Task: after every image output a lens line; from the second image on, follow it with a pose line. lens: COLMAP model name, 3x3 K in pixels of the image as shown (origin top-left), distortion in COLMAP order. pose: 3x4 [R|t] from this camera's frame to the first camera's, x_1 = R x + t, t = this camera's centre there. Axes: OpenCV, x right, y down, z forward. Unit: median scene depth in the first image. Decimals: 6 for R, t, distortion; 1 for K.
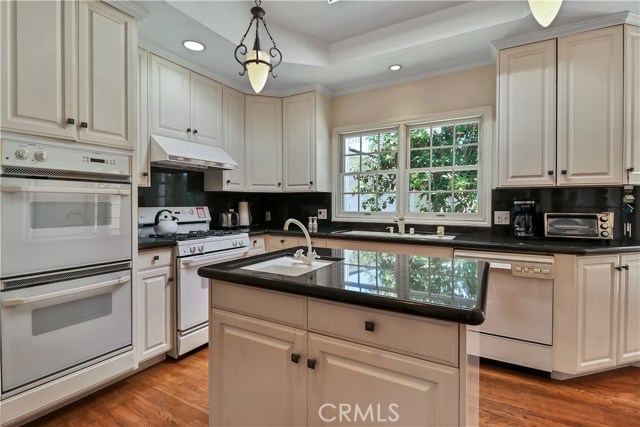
lens RADIAL K [[304.7, 0, 305.0], [0, 304.7, 210.8], [0, 0, 1]] dist [0.009574, -0.007876]
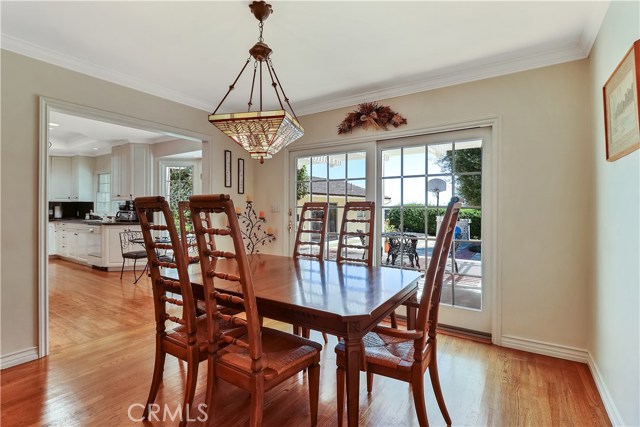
lens RADIAL K [[304.7, 0, 321.5], [0, 304.7, 209.4], [0, 0, 1]] dist [0.009574, -0.007876]
pose [[0.998685, 0.004567, -0.051057, 2.077787], [-0.005588, 0.999787, -0.019875, 0.028566], [0.050955, 0.020134, 0.998498, -1.197333]]
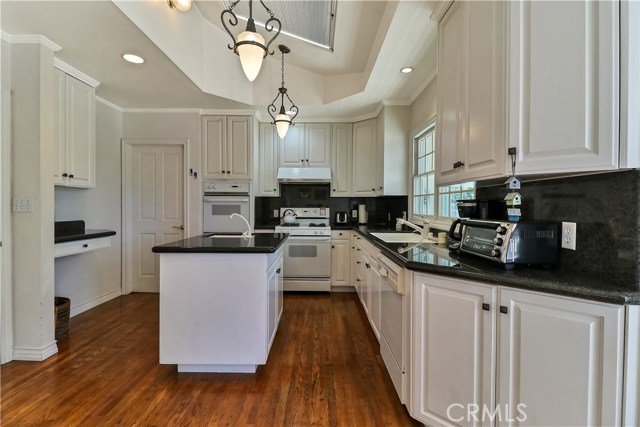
lens RADIAL K [[304.7, 0, 320.7], [0, 304.7, 208.9], [0, 0, 1]] dist [0.009574, -0.007876]
pose [[0.511451, 0.010826, -0.859244, 0.987727], [-0.021979, 0.999758, -0.000486, -0.008121], [0.859031, 0.019134, 0.511566, 0.246732]]
